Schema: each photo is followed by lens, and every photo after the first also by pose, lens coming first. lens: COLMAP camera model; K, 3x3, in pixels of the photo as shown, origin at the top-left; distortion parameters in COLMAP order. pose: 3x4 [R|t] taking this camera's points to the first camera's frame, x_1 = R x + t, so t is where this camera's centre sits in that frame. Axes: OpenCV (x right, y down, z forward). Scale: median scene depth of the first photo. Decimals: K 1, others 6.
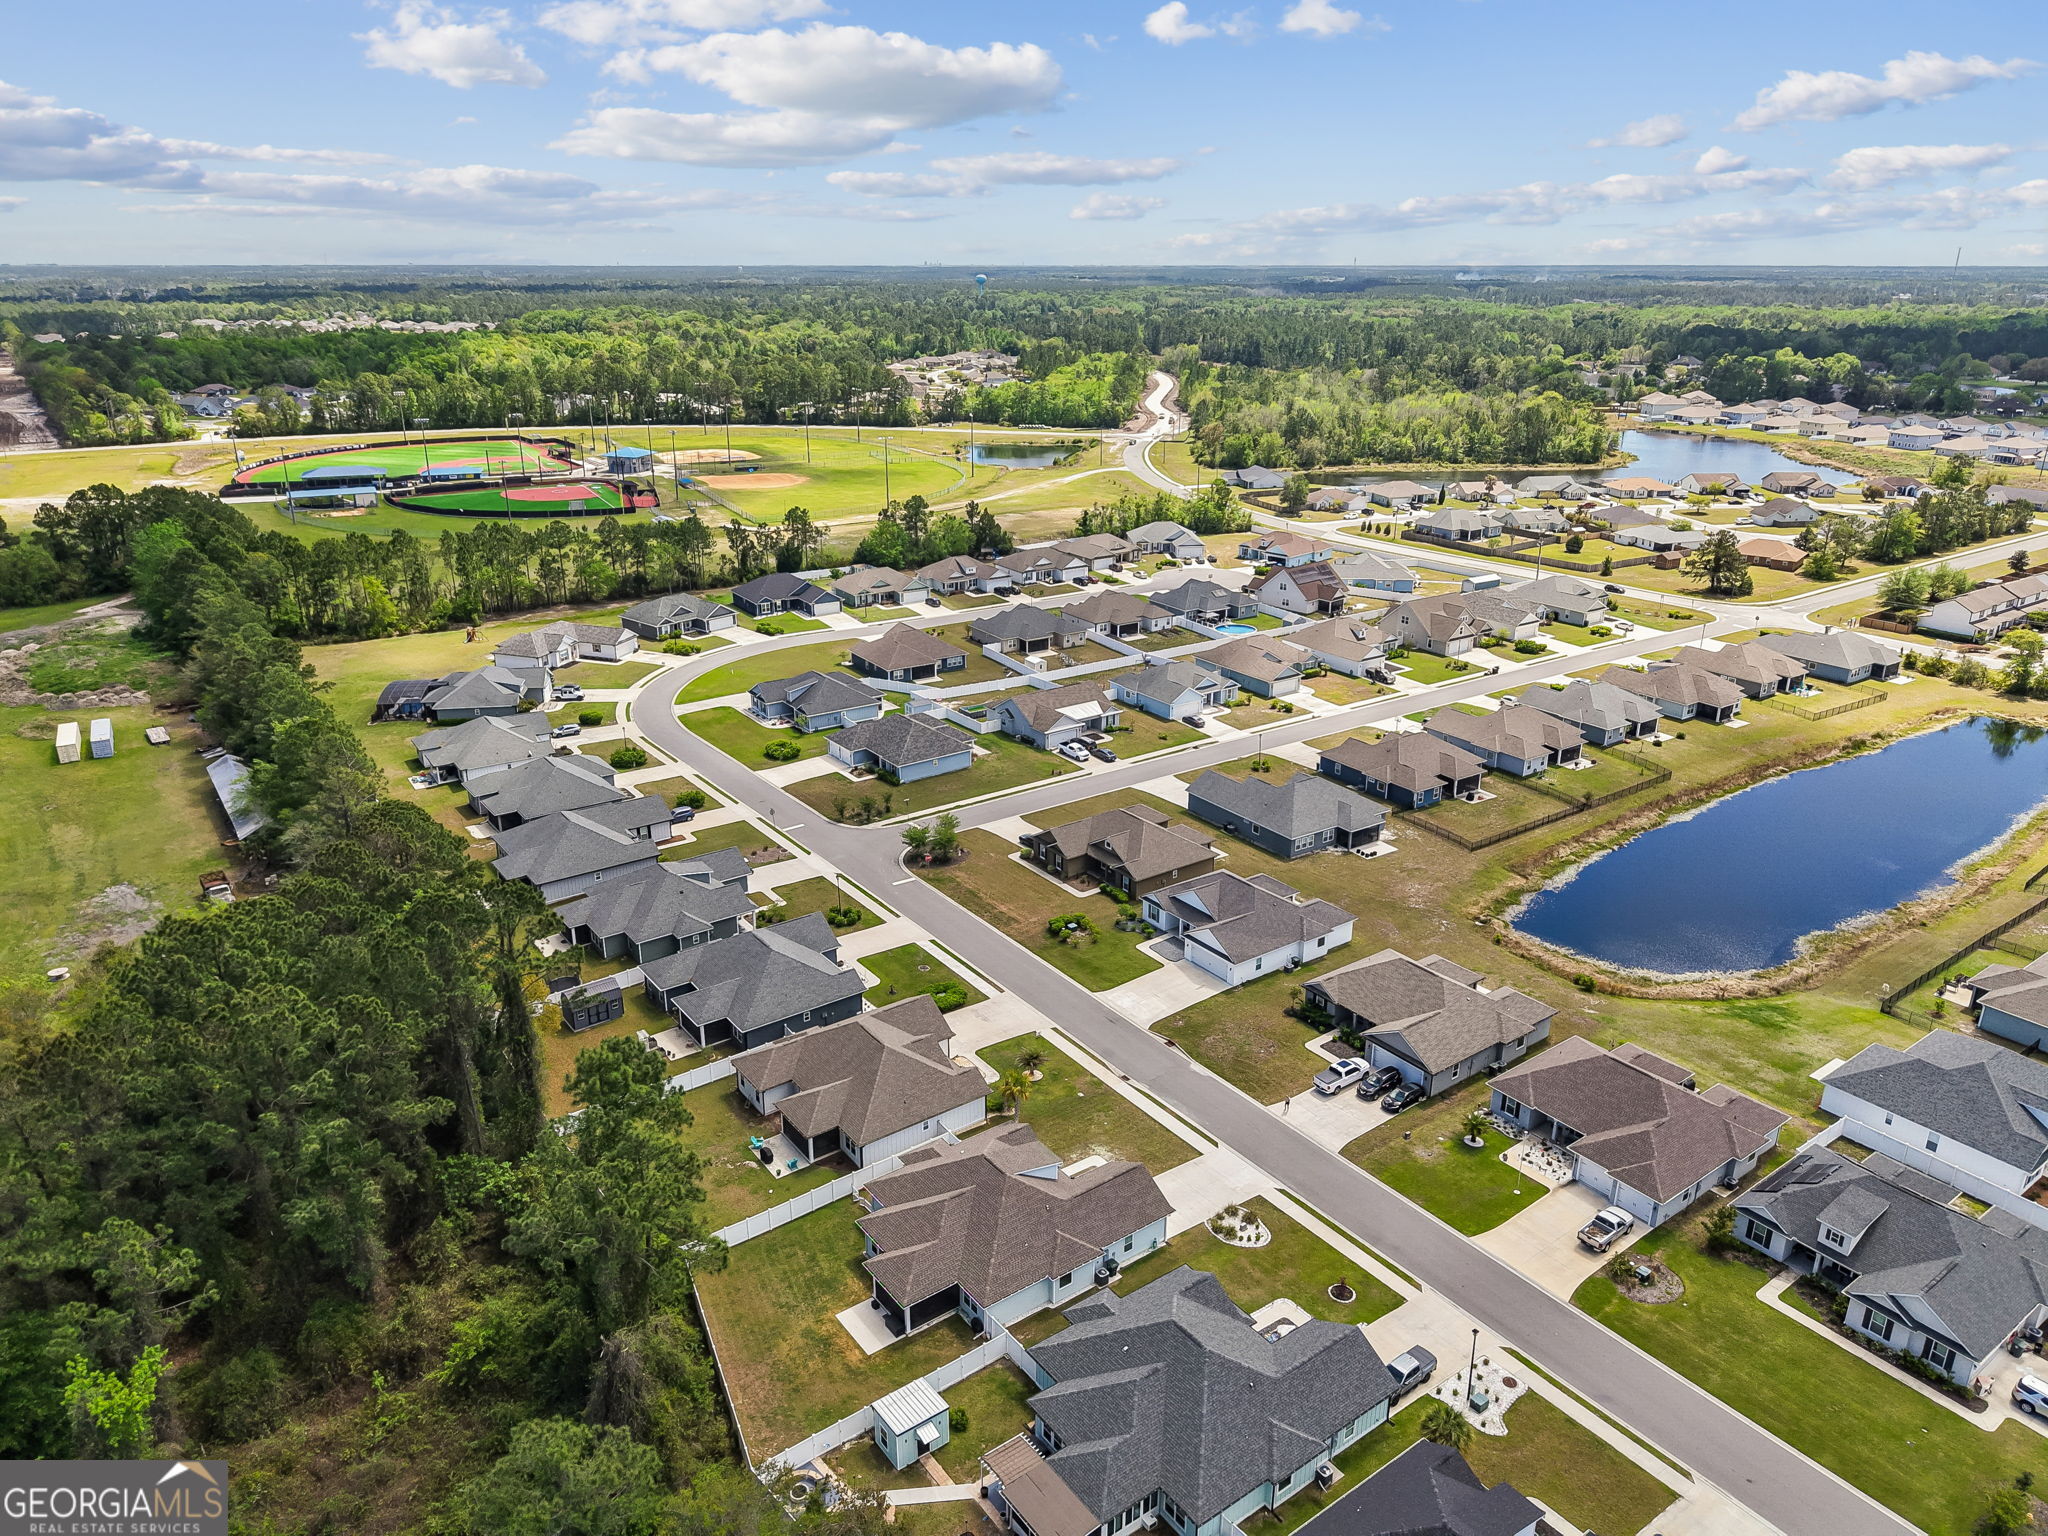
lens RADIAL K [[1375.9, 0, 1029.3], [0, 1375.9, 781.6], [0, 0, 1]] dist [0.048686, -0.058363]
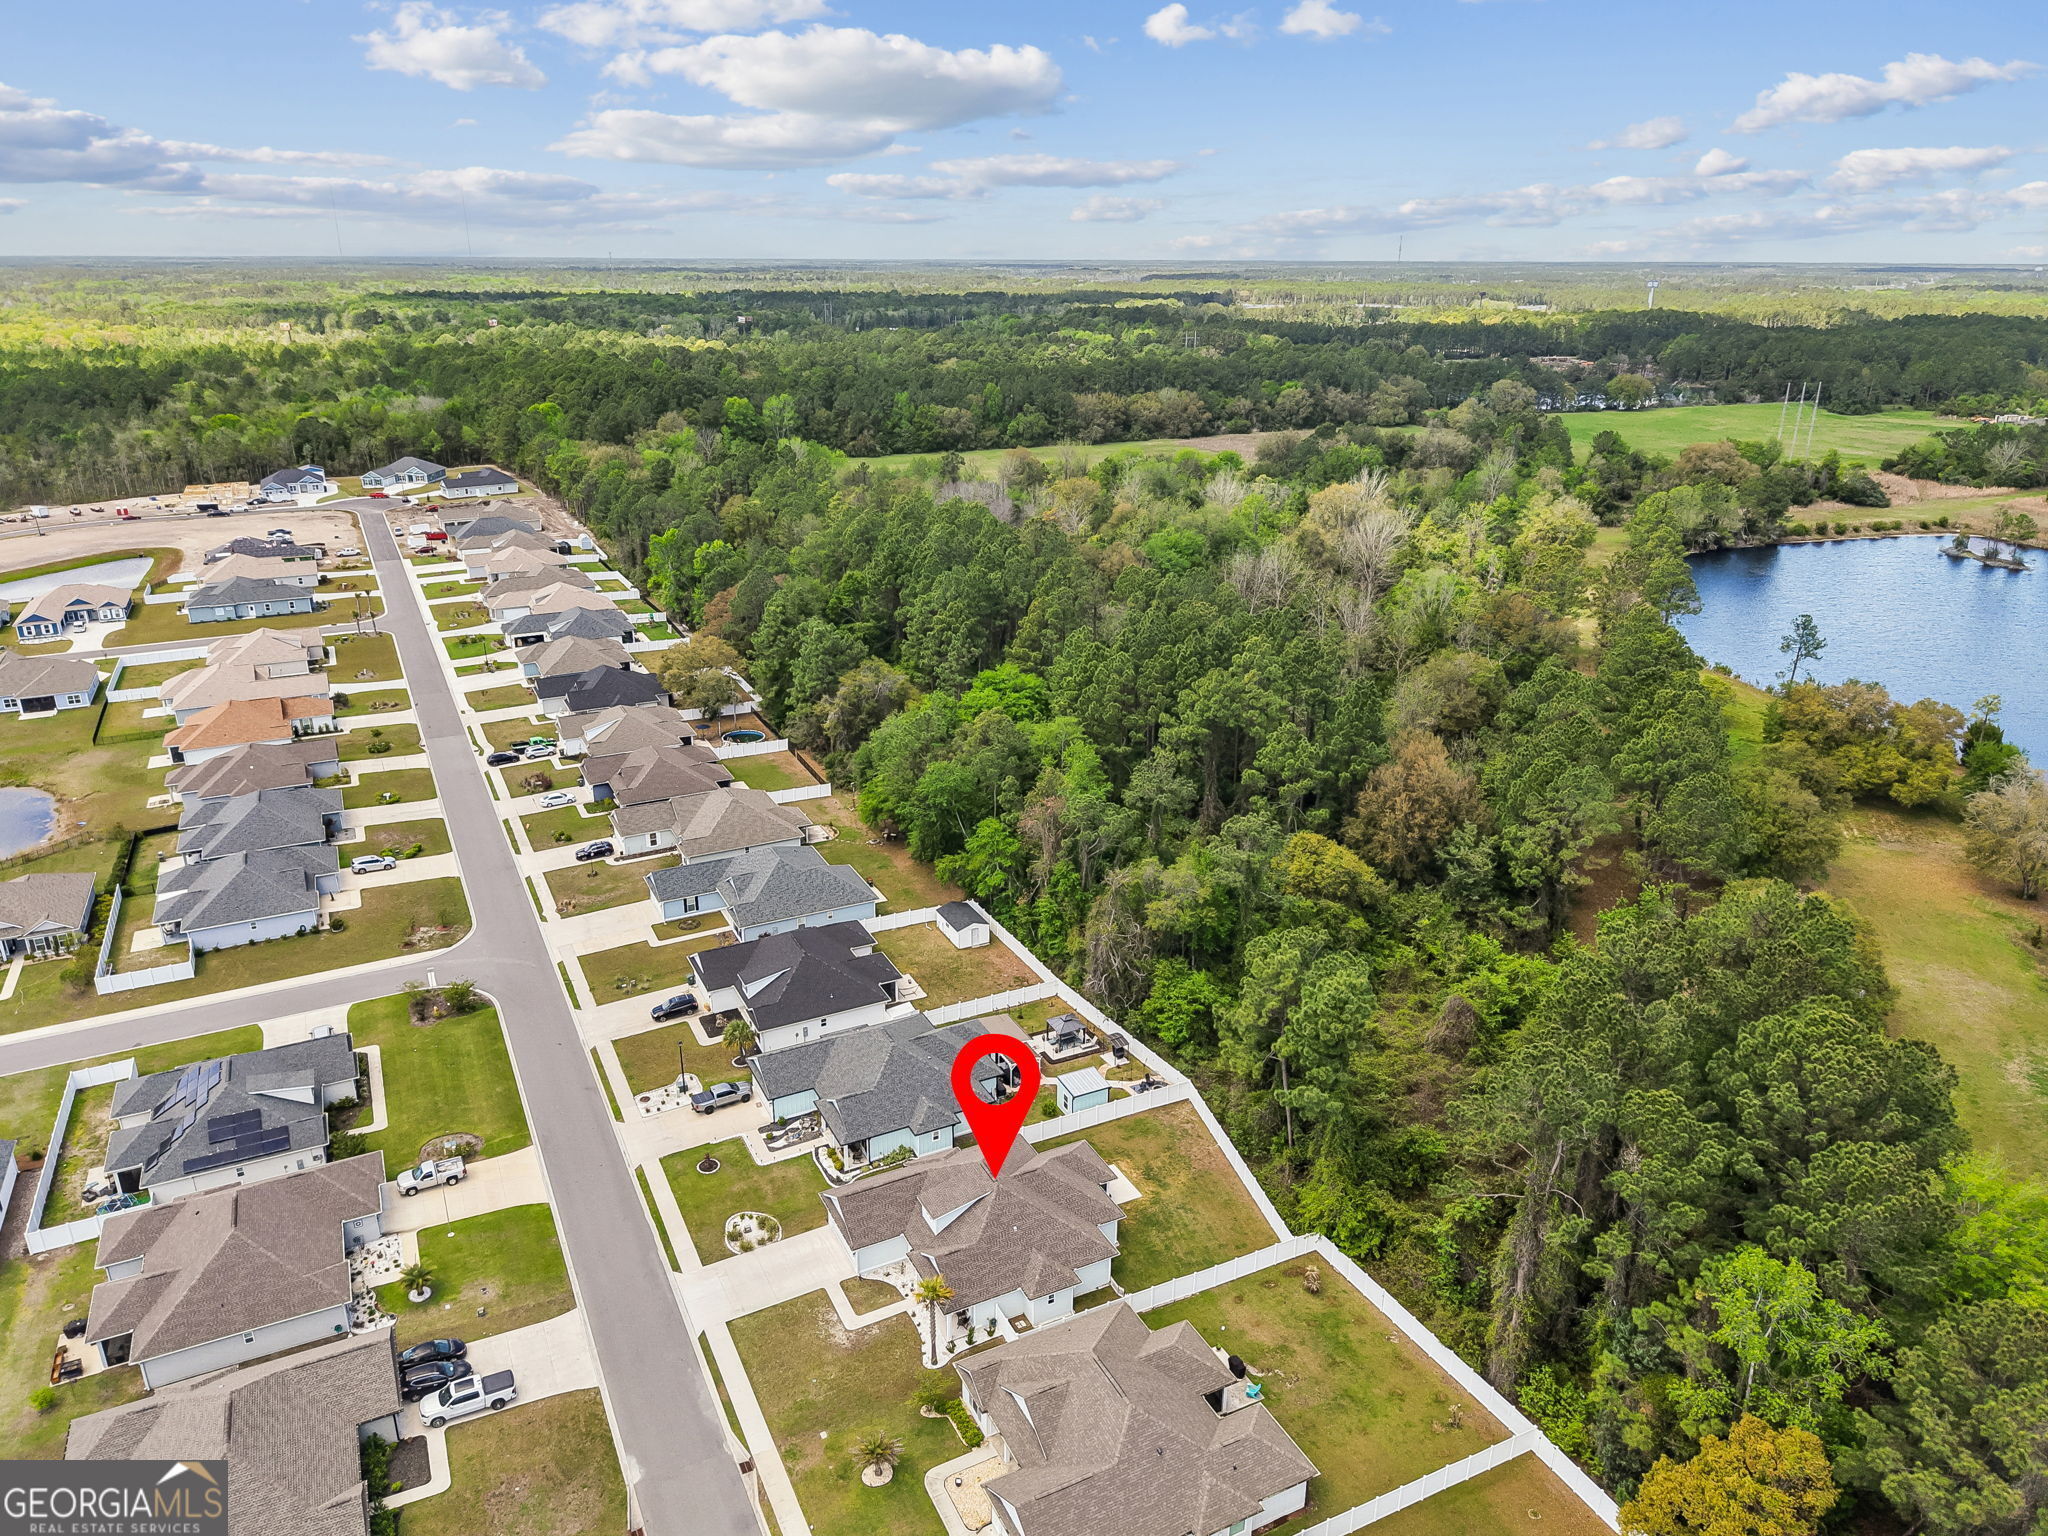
lens RADIAL K [[1375.9, 0, 1027.6], [0, 1375.9, 759.6], [0, 0, 1]] dist [0.048686, -0.058363]
pose [[-0.986920, -0.060907, 0.149263, -0.106690], [0.051258, 0.759282, 0.648740, -0.350716], [-0.152845, 0.647905, -0.746229, 0.893826]]
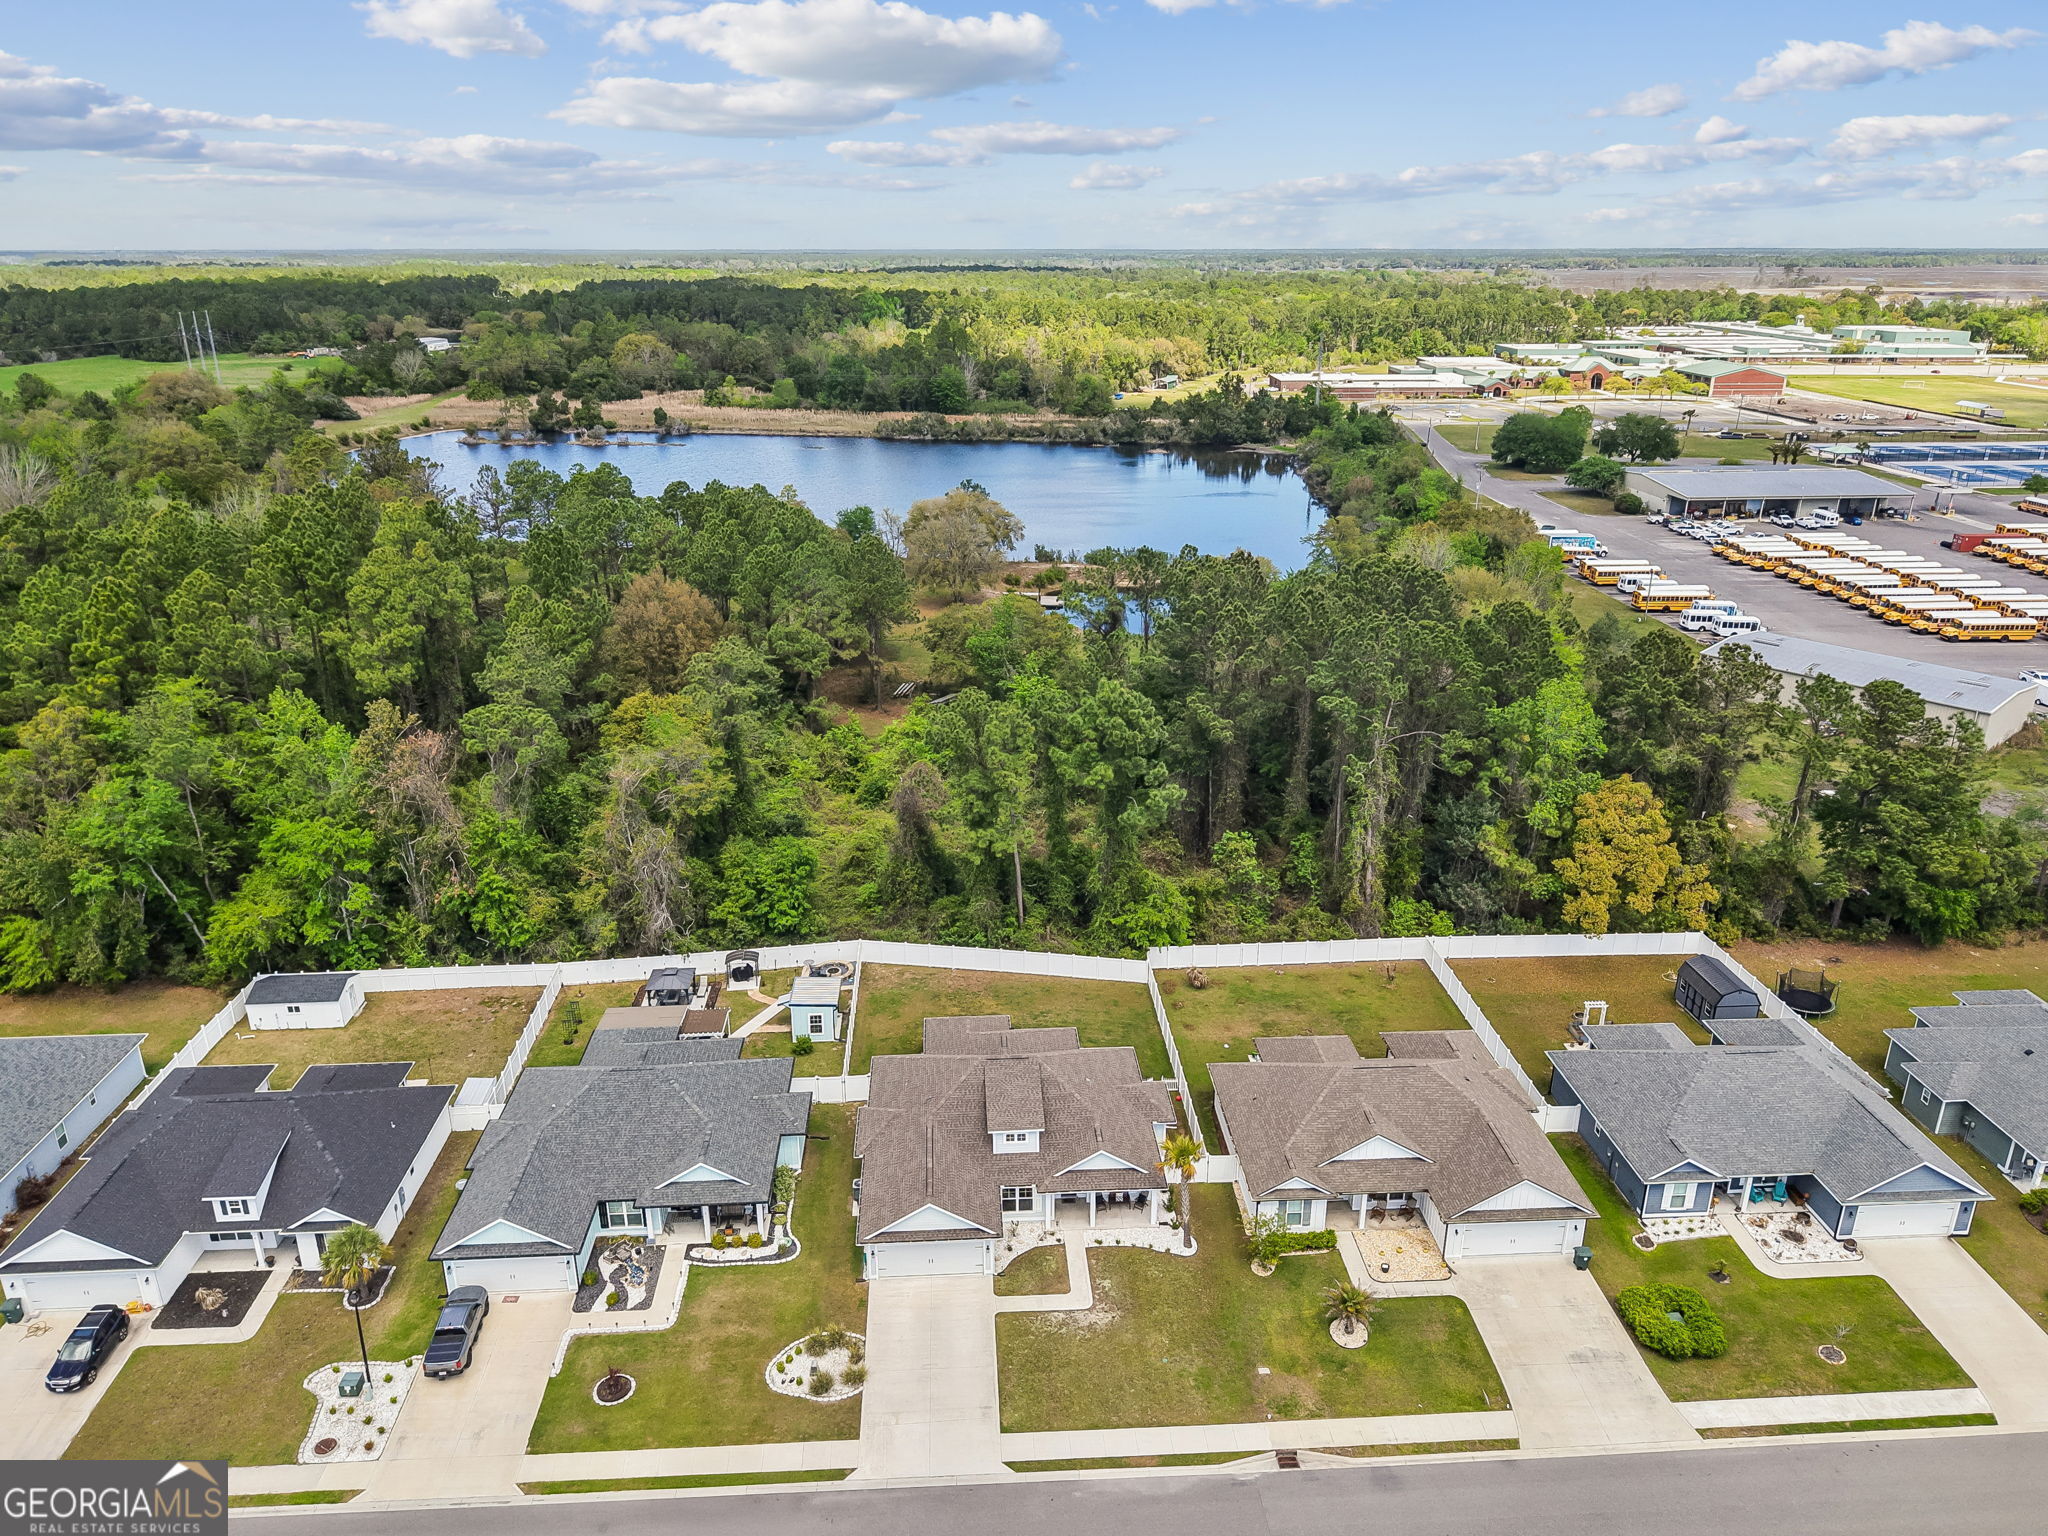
lens RADIAL K [[1375.9, 0, 1023.3], [0, 1375.9, 786.5], [0, 0, 1]] dist [0.048686, -0.058363]
pose [[-0.541769, 0.304355, -0.783488, 0.305536], [-0.298475, 0.801726, 0.517830, -0.143396], [0.785747, 0.514396, -0.343508, 0.685508]]
